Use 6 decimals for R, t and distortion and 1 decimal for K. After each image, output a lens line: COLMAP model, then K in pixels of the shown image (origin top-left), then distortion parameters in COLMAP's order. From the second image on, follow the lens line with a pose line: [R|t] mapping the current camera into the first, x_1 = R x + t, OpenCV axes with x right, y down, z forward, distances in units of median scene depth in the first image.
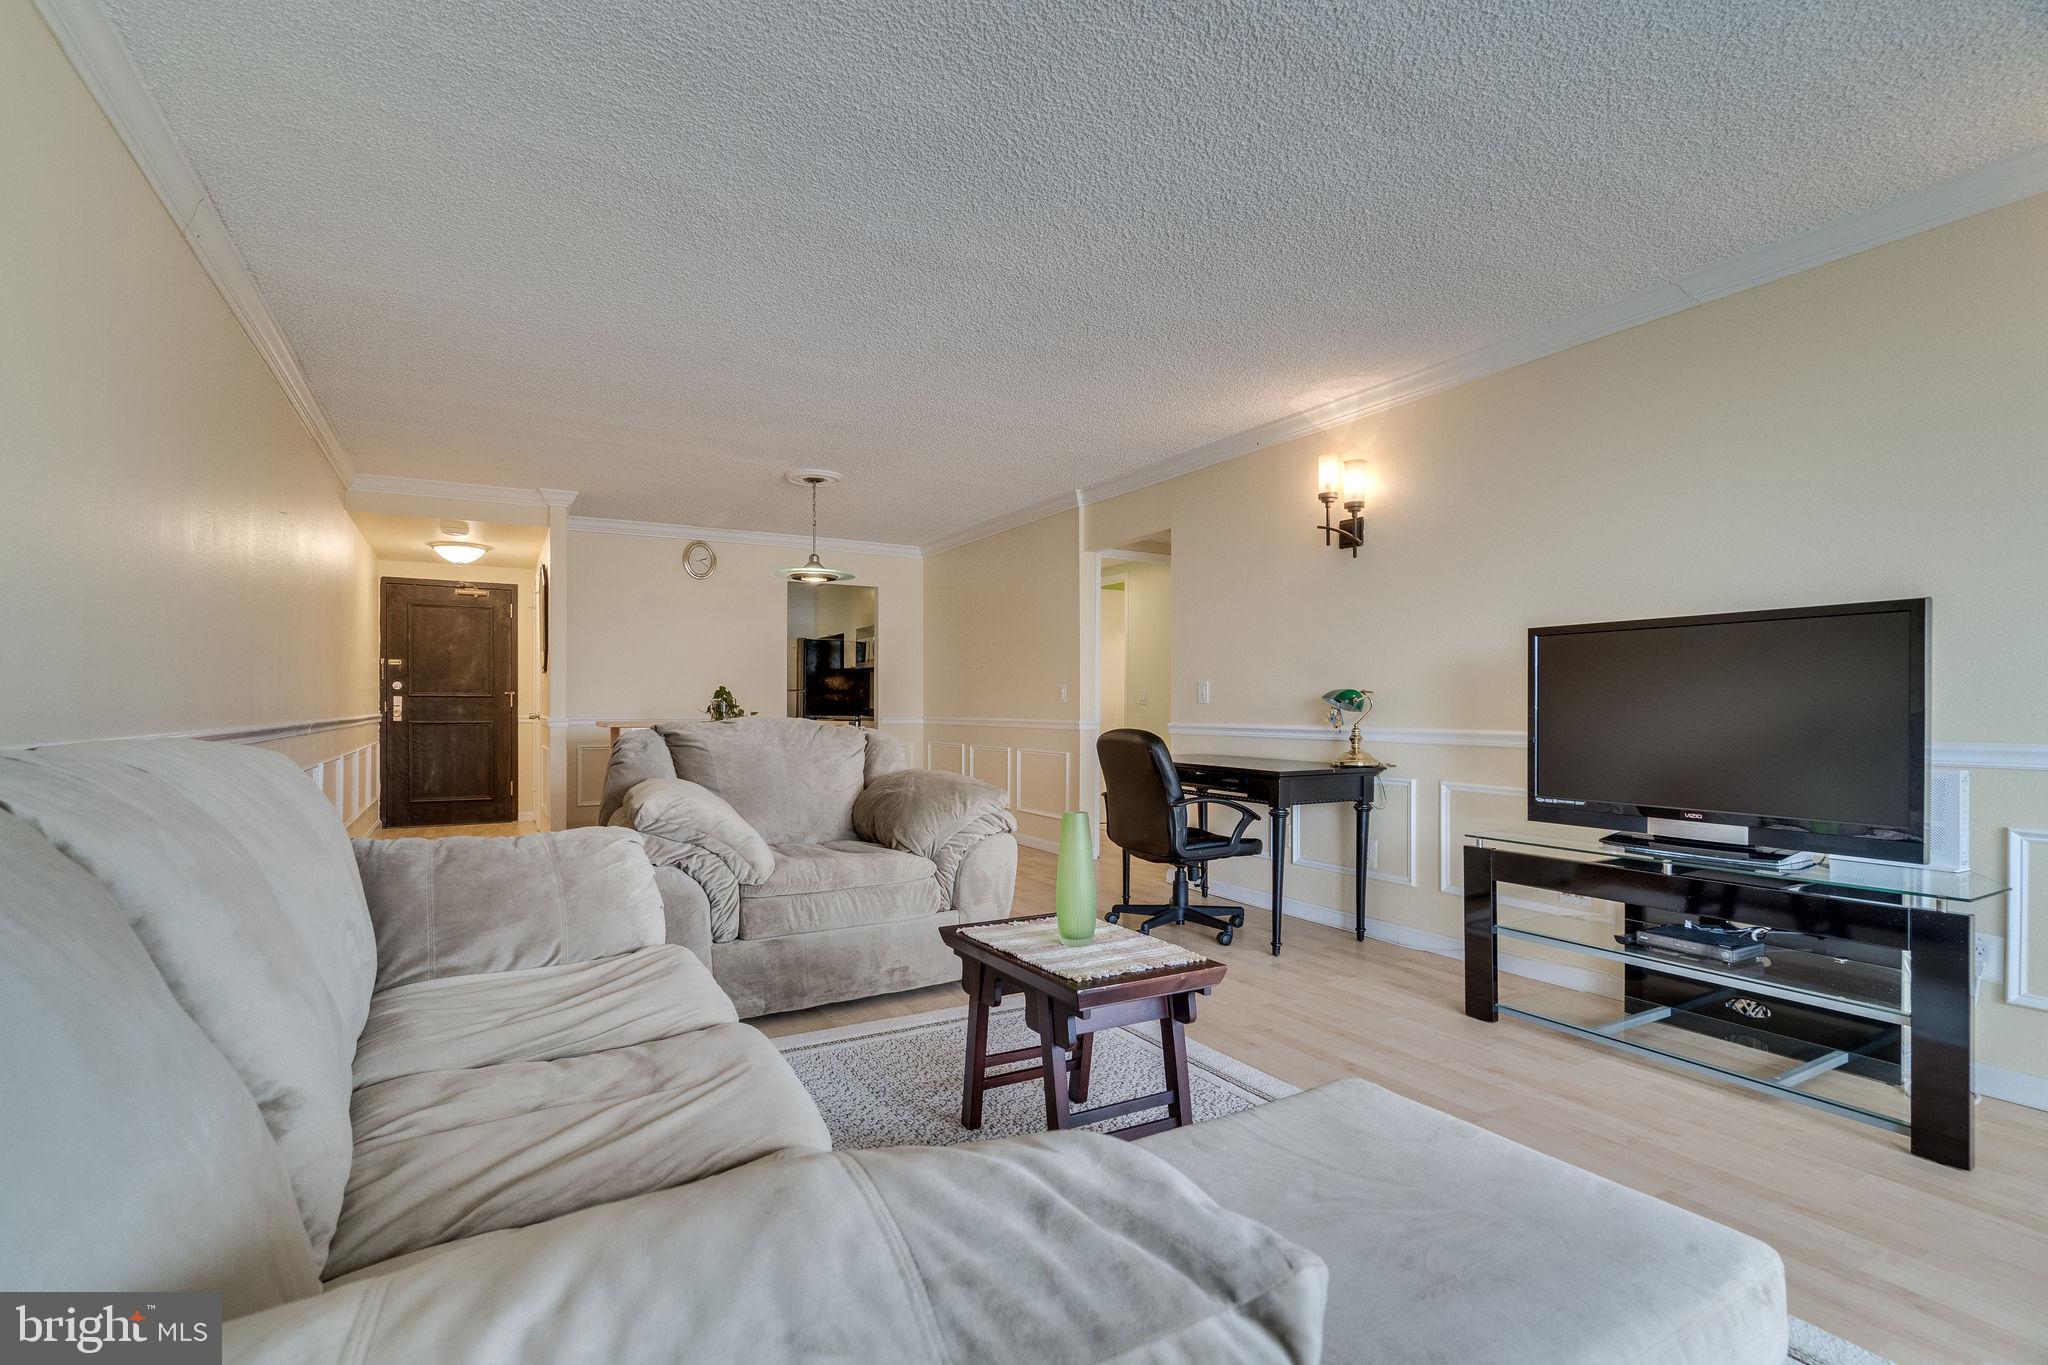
lens RADIAL K [[948.2, 0, 1006.3], [0, 948.2, 699.3], [0, 0, 1]] dist [-0.002108, 0.000119]
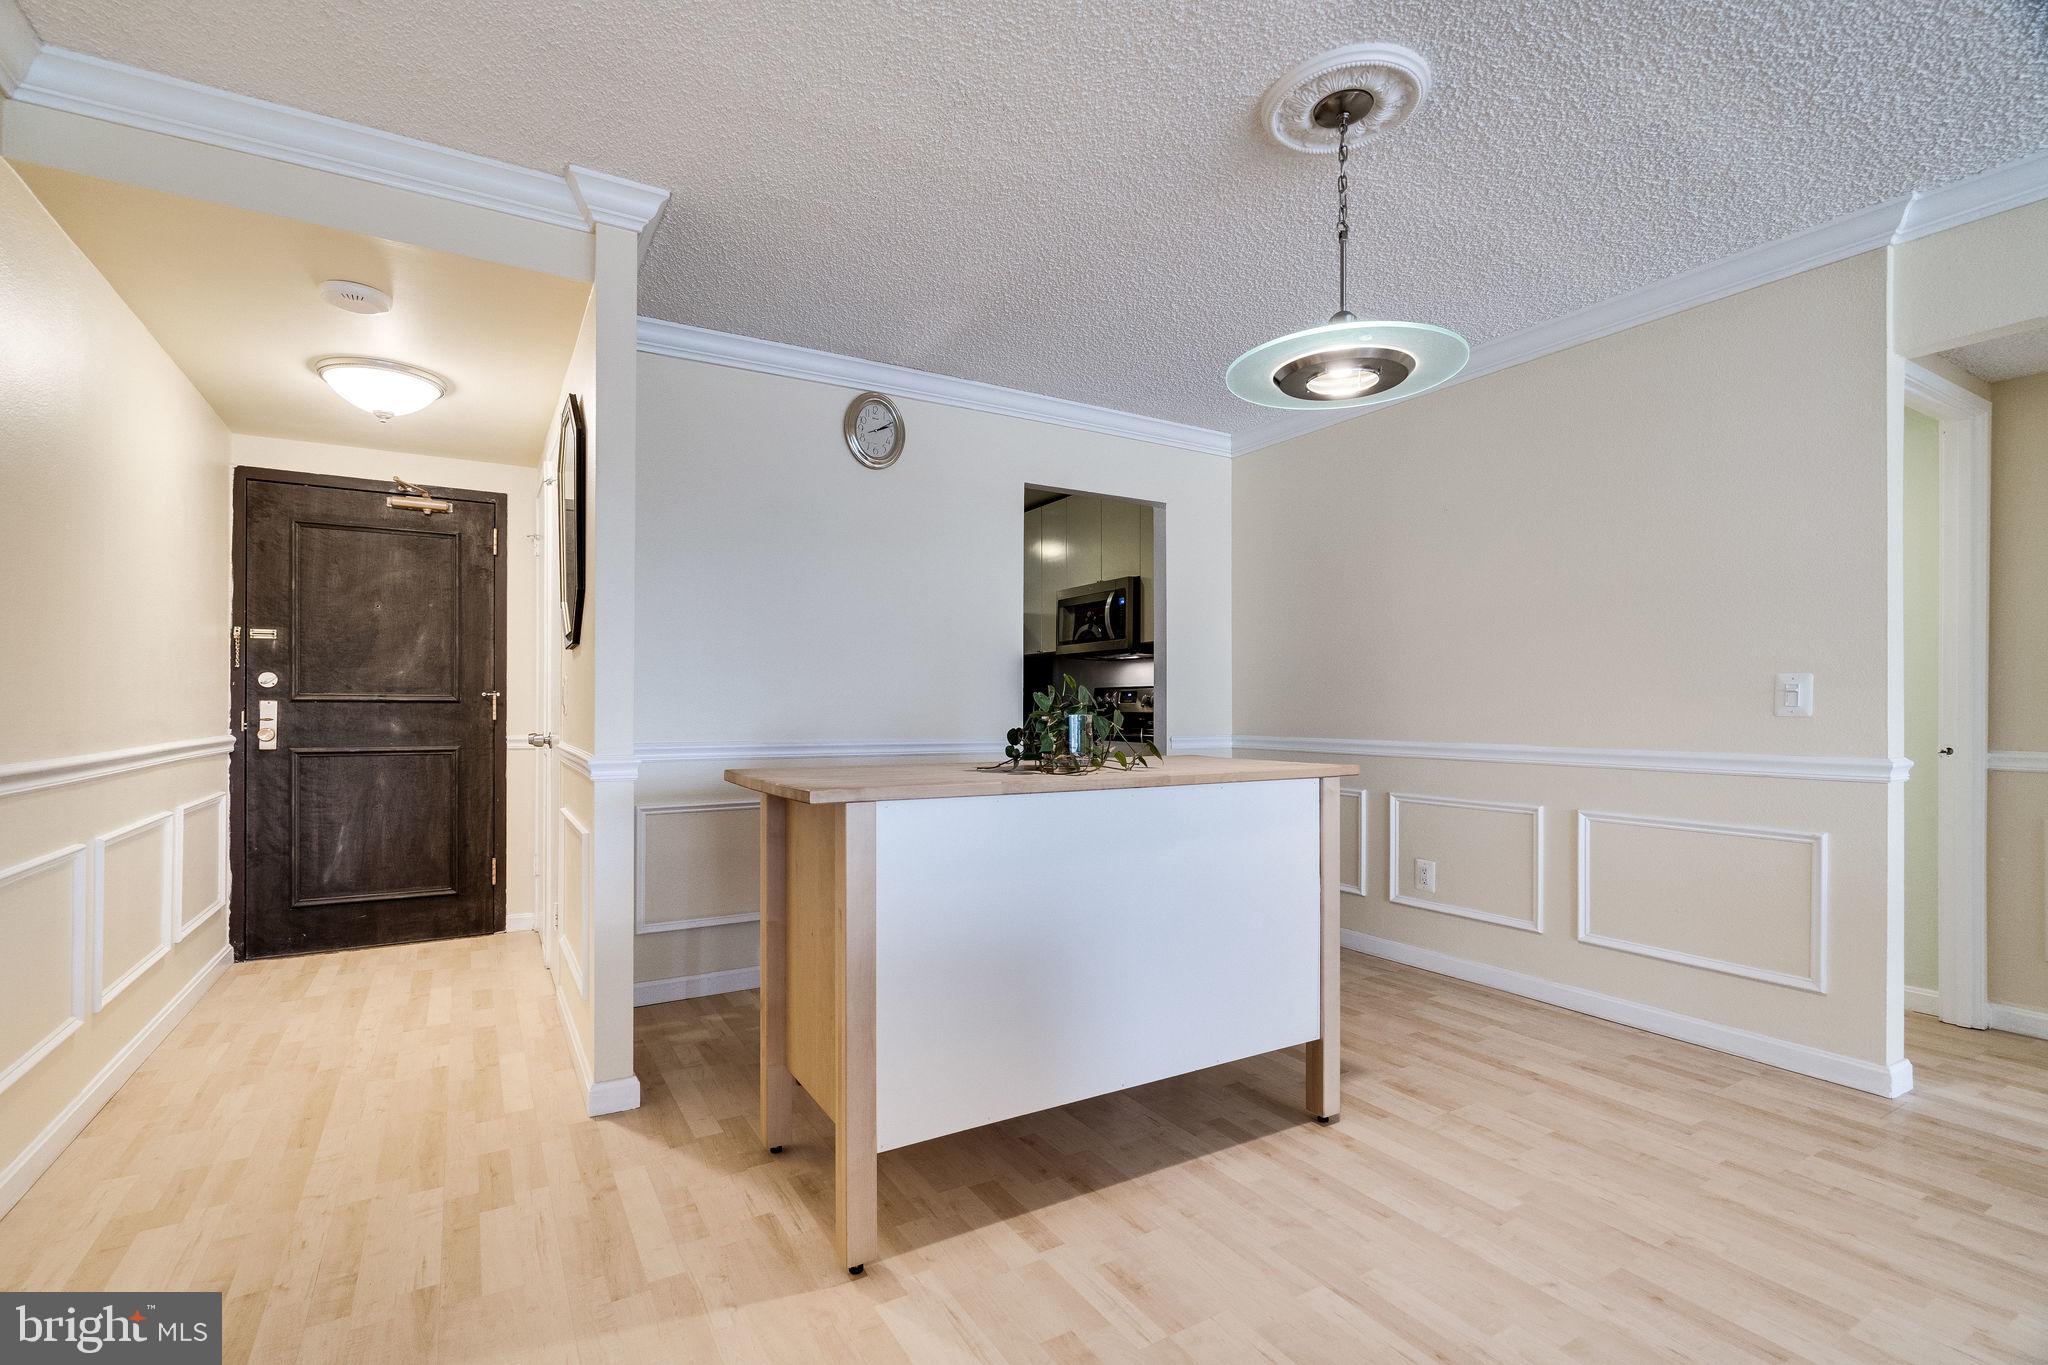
lens RADIAL K [[948.2, 0, 1014.3], [0, 948.2, 693.6], [0, 0, 1]] dist [-0.002108, 0.000119]
pose [[0.999748, 0.000719, 0.022447, -0.251547], [-0.000493, 0.999949, -0.010074, -0.002069], [-0.022453, 0.010060, 0.999697, 0.479317]]
